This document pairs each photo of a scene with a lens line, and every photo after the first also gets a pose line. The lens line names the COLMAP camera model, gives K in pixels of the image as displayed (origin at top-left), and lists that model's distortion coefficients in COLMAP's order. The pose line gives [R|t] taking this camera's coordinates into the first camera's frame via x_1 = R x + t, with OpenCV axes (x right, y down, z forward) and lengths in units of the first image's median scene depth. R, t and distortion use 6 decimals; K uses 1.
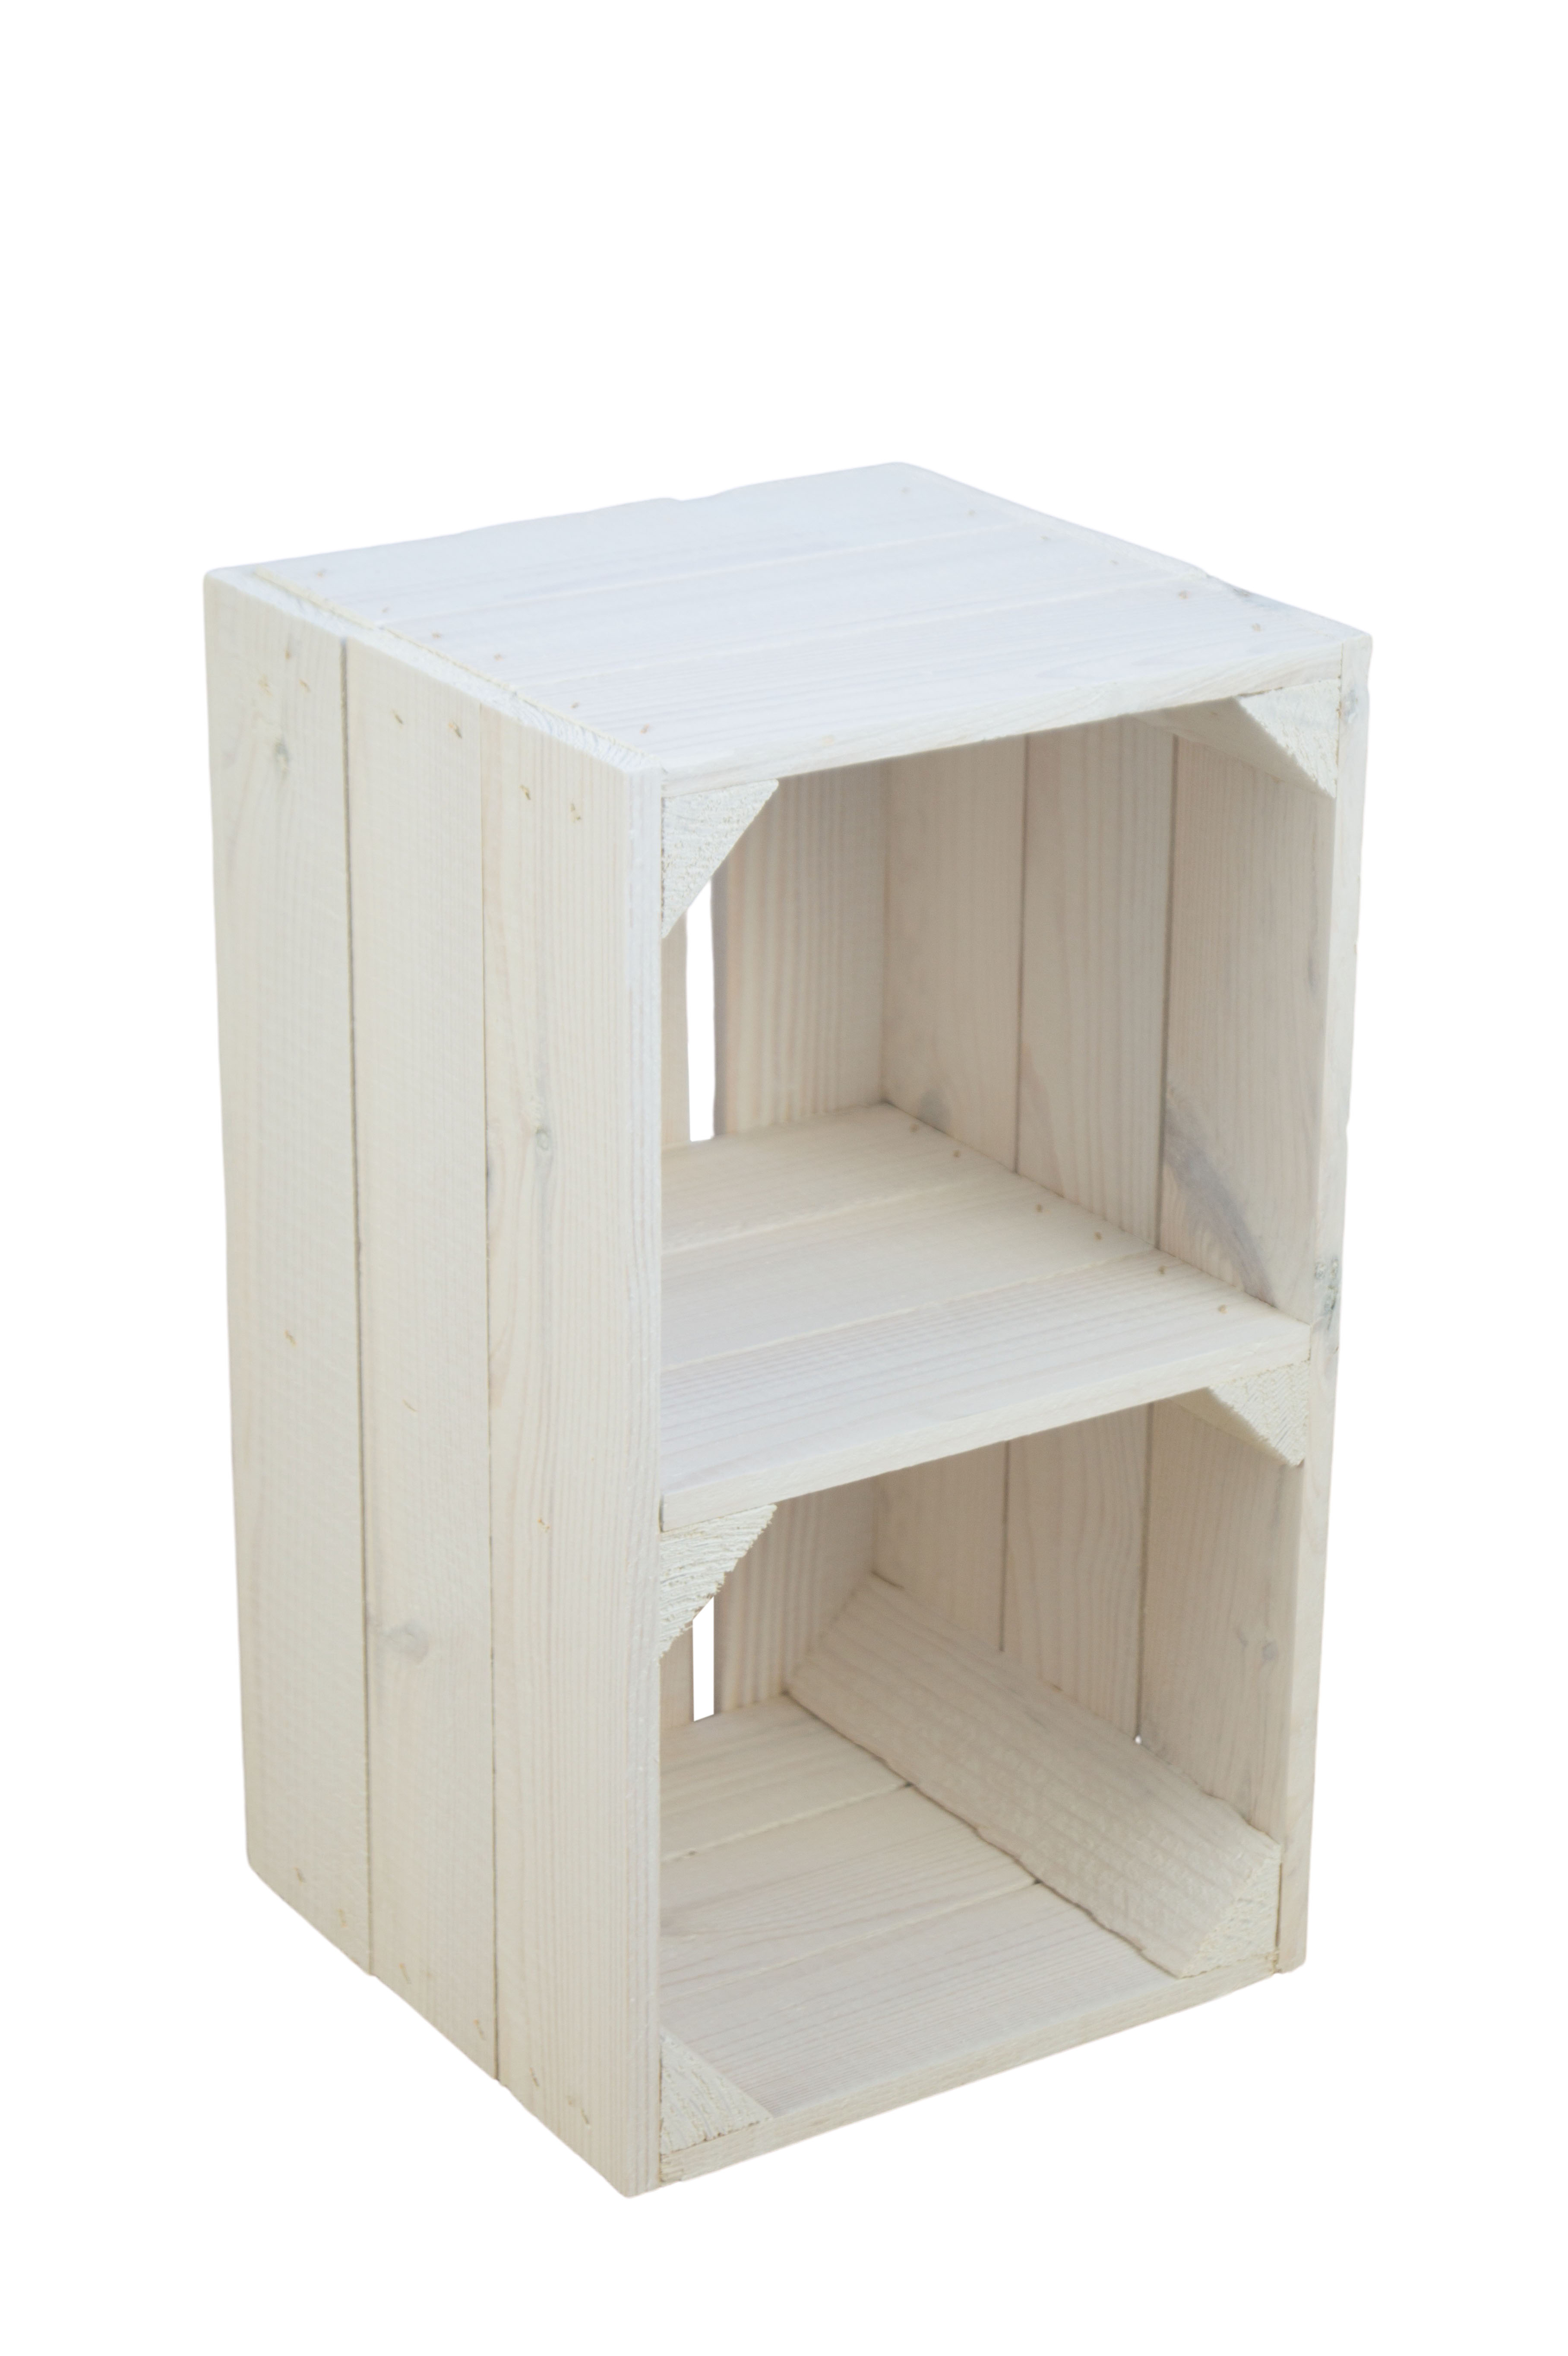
lens RADIAL K [[5015.3, 0, 784.0], [0, 5015.3, 1178.0], [0, 0, 1]] dist [-0.000121, 0.053948]
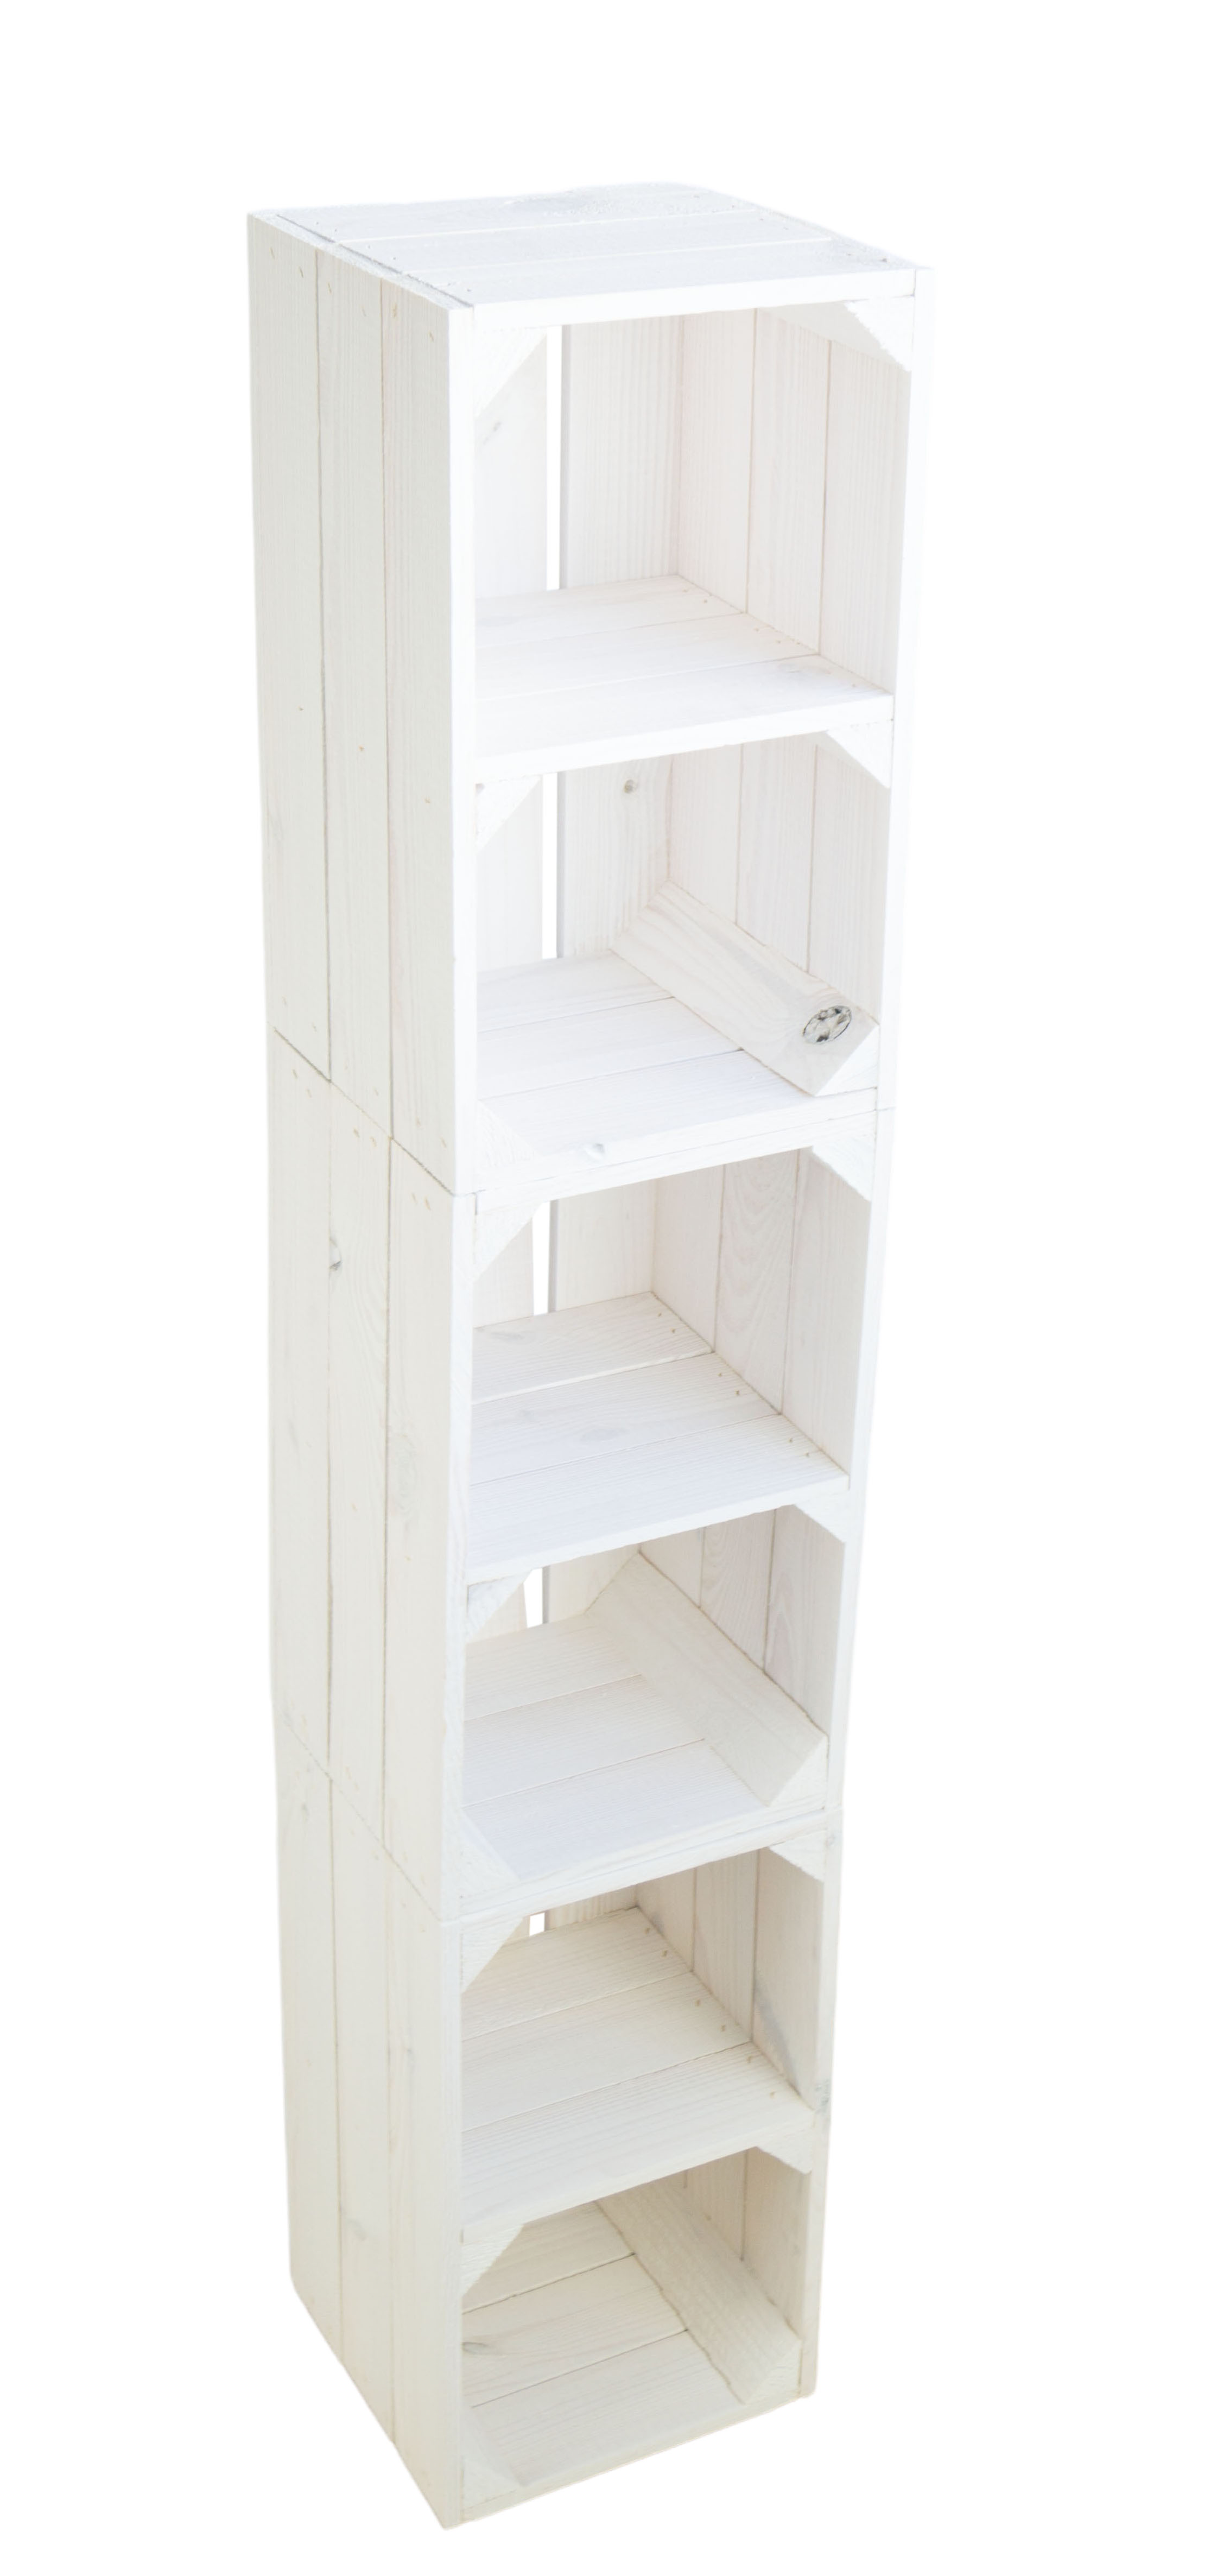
lens RADIAL K [[3620.5, 0, 622.0], [0, 3620.5, 1073.7], [0, 0, 1]] dist [-0.032377, -0.123497]
pose [[0.994491, 0.046913, -0.093741, 0.139695], [-0.042906, 0.998096, 0.044315, -0.425038], [0.095642, -0.040049, 0.994610, -0.389351]]
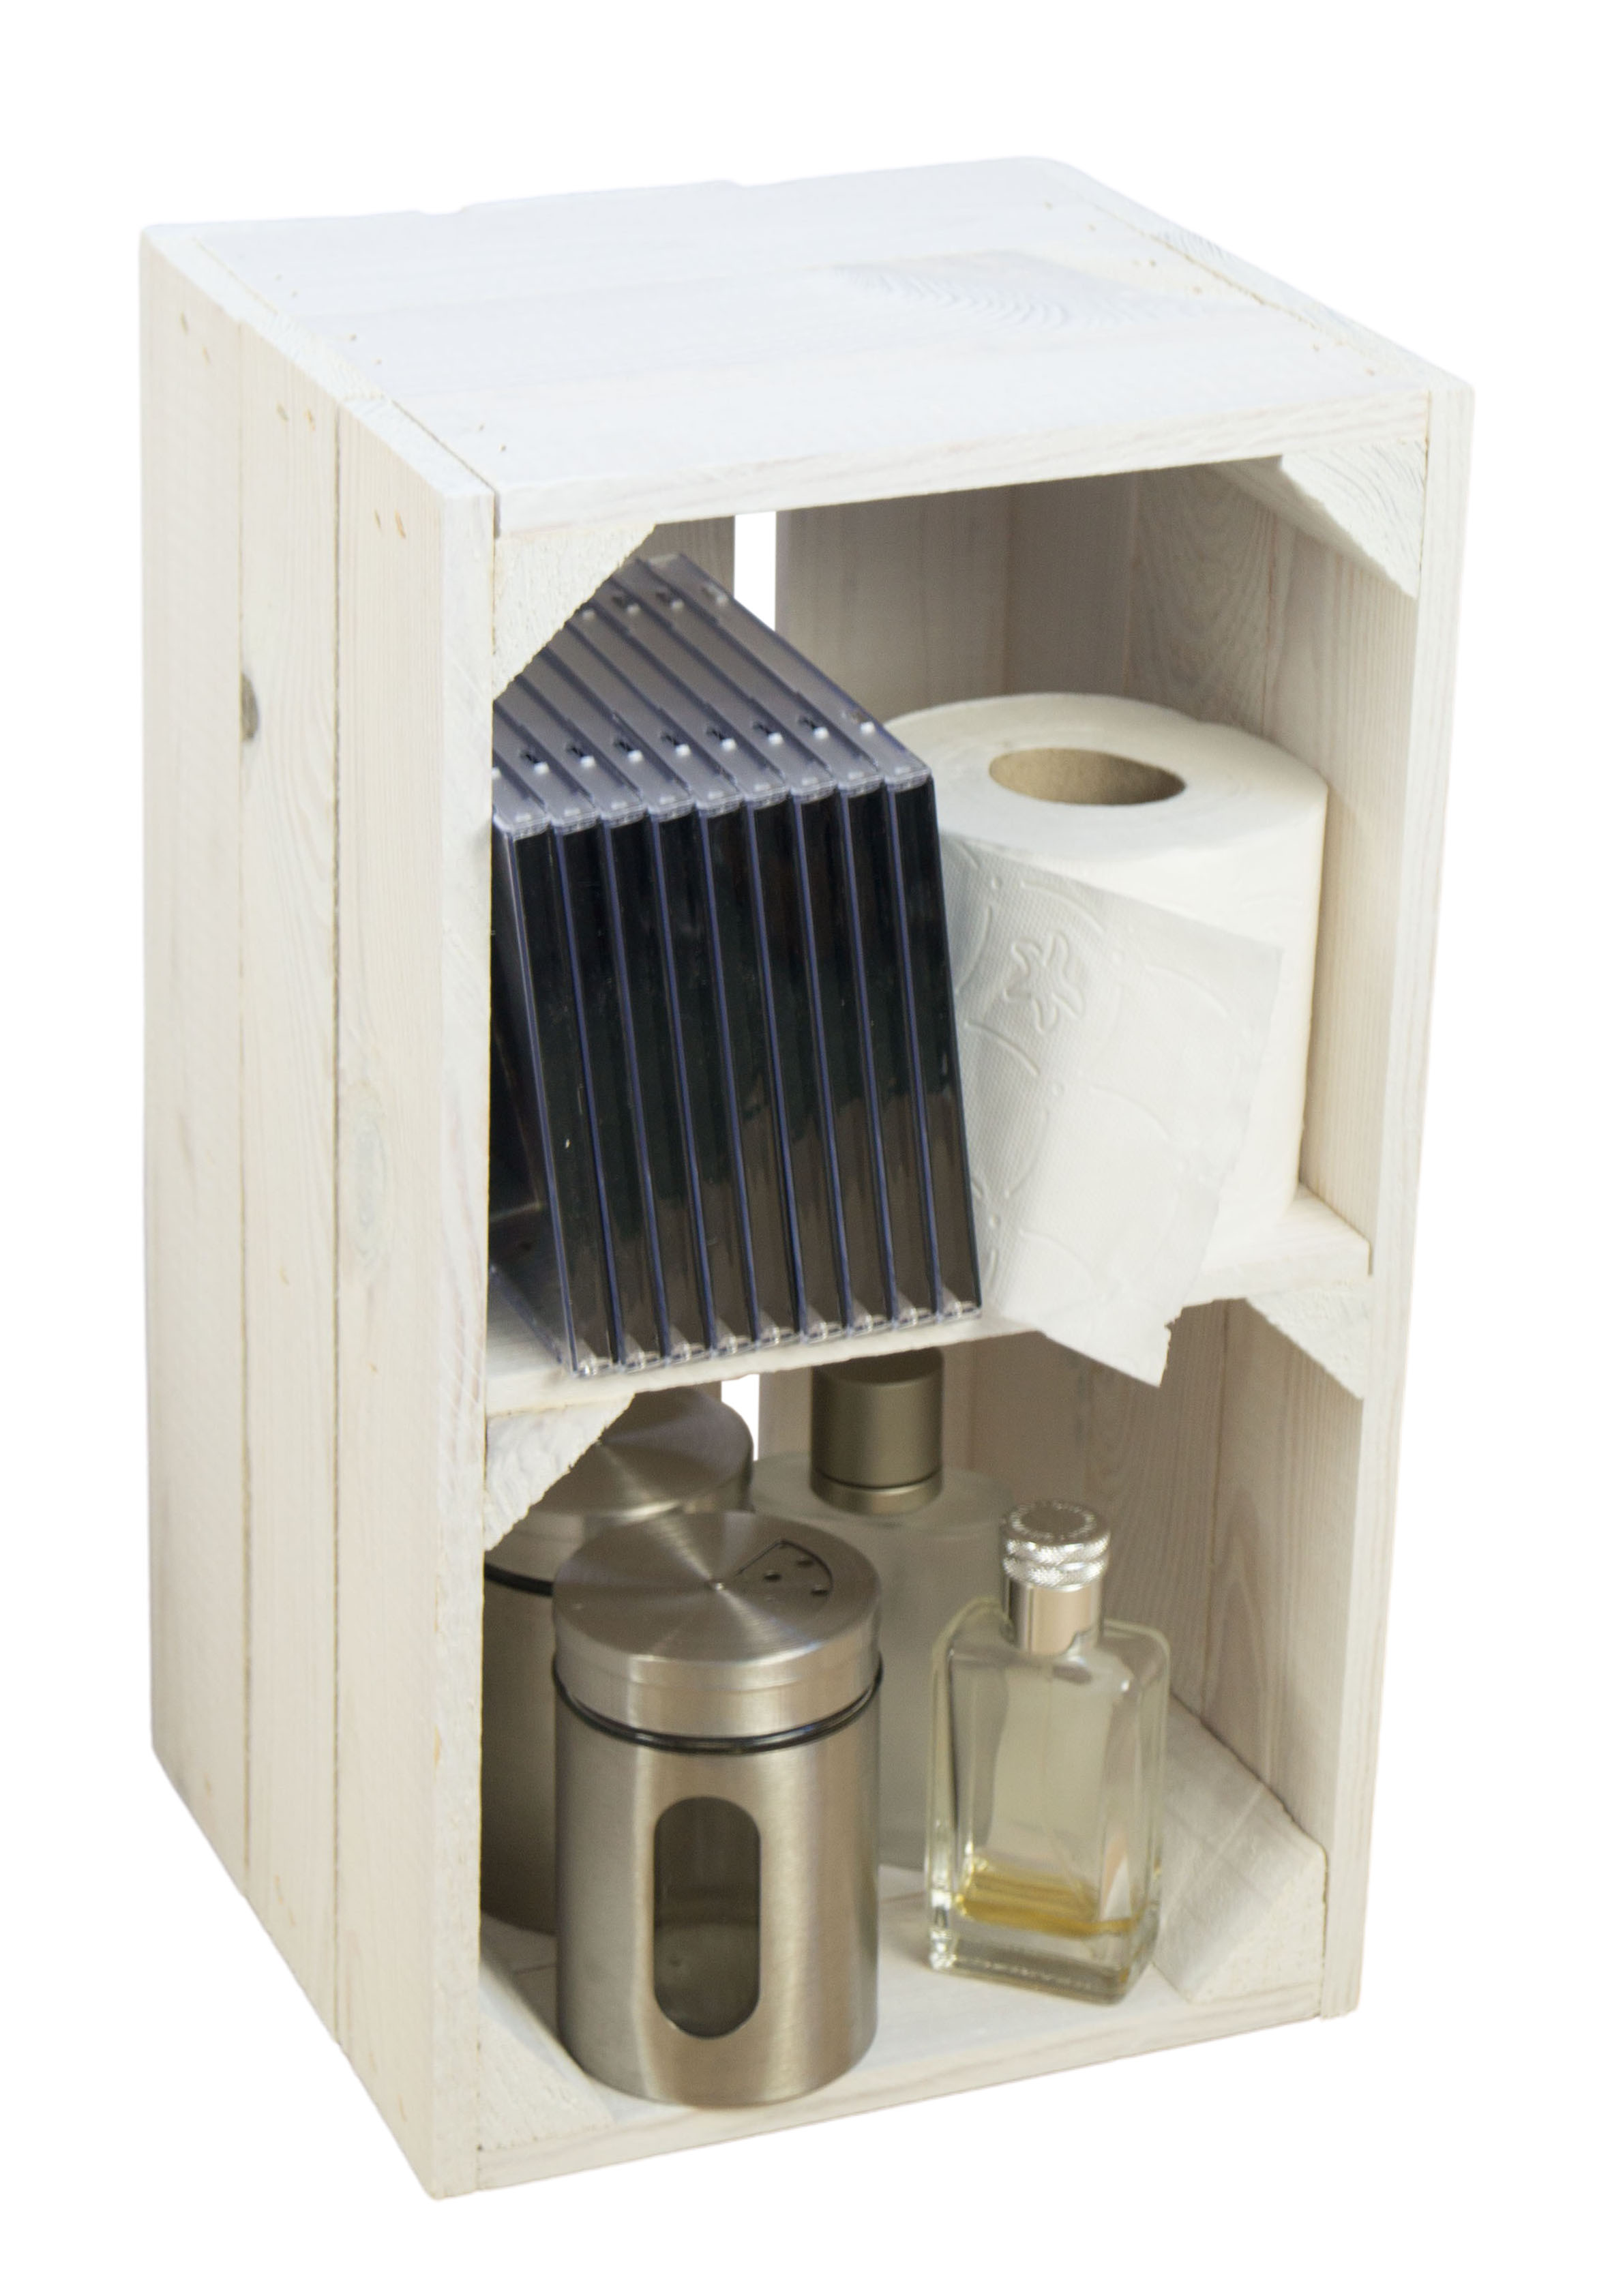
lens RADIAL K [[5899.5, 0, 797.6], [0, 5899.5, 754.9], [0, 0, 1]] dist [-0.094483, 0.484584]
pose [[0.978702, 0.062864, -0.195426, 0.194725], [-0.071014, 0.996862, -0.034973, -0.268984], [0.192614, 0.048106, 0.980095, -0.055961]]
